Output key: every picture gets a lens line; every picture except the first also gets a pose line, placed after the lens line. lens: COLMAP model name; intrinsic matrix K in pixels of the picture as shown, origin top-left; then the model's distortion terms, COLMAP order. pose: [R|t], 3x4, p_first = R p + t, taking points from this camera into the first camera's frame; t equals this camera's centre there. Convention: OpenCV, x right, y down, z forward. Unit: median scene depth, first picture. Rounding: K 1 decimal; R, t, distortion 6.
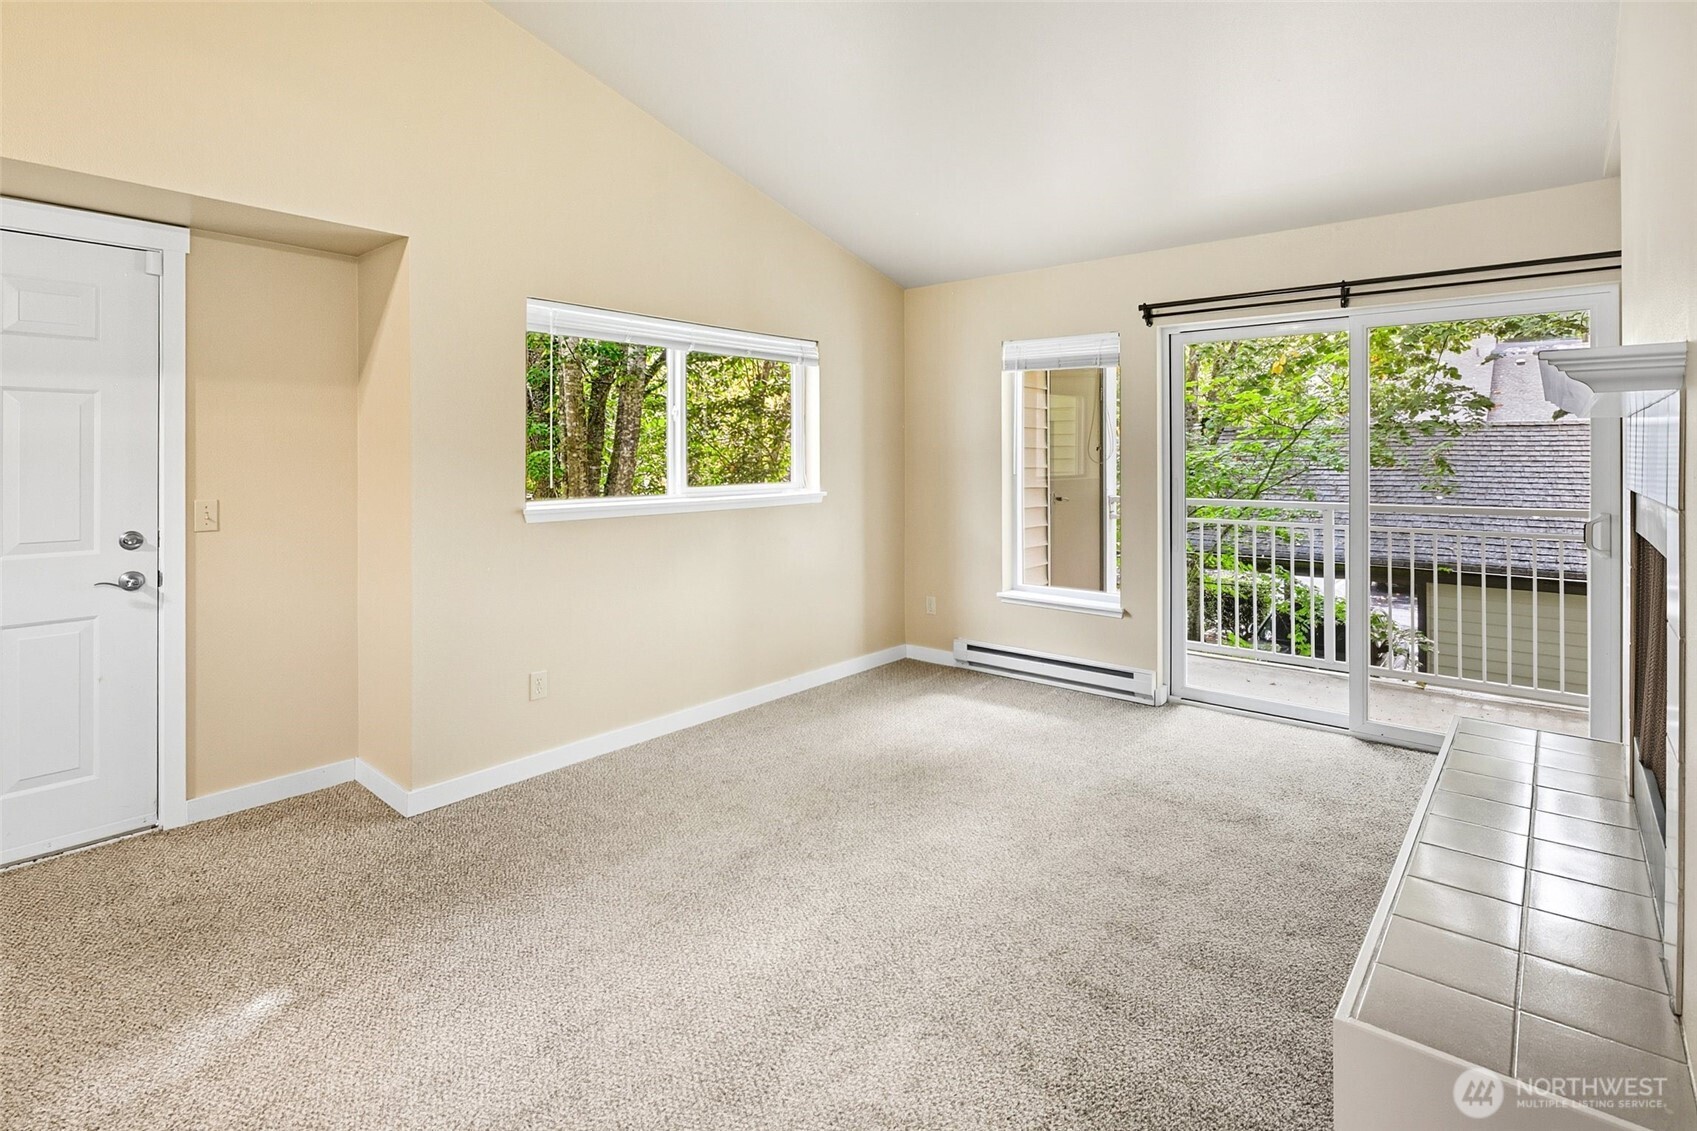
lens RADIAL K [[830.7, 0, 854.6], [0, 830.7, 448.6], [0, 0, 1]] dist [-0.000351, 0.000079]
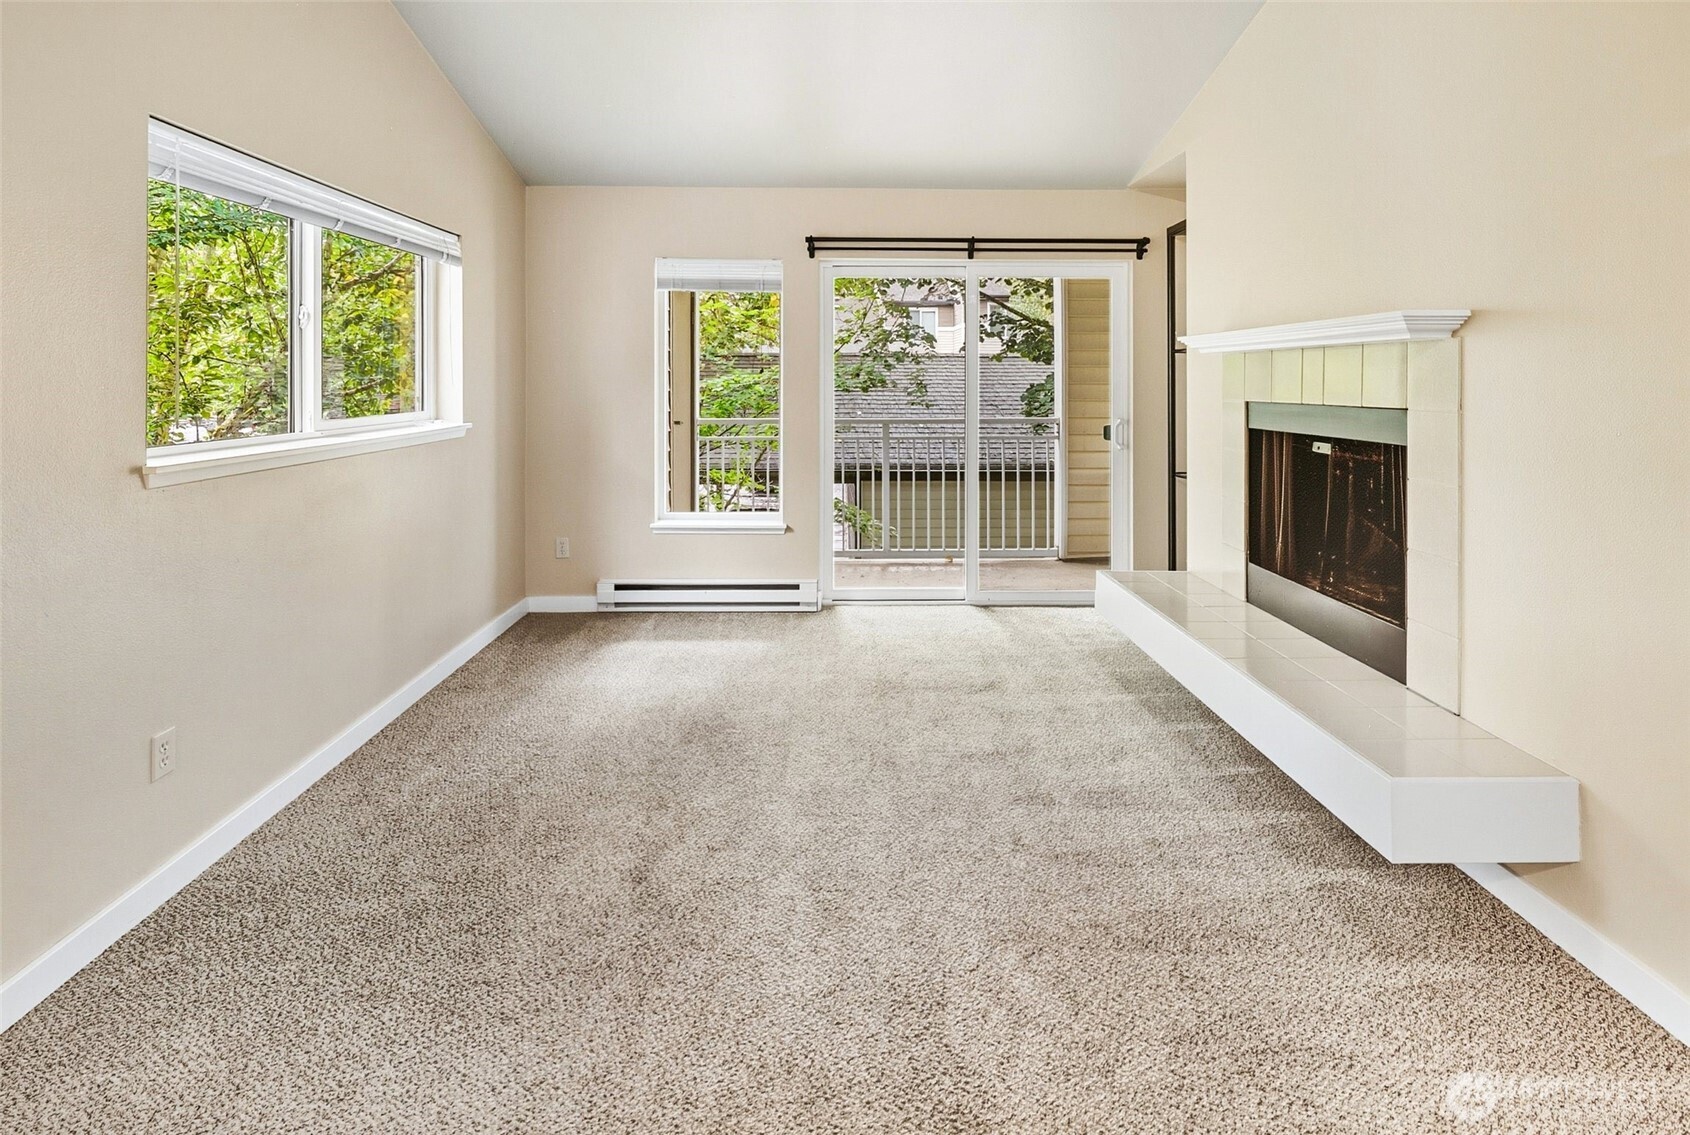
lens RADIAL K [[831.9, 0, 839.7], [0, 831.9, 376.1], [0, 0, 1]] dist [0.010790, -0.000104]
pose [[0.757634, 0.004294, 0.652666, -0.291735], [-0.008199, 0.999962, 0.002939, 0.001412], [-0.652629, -0.007579, 0.757640, 0.152089]]
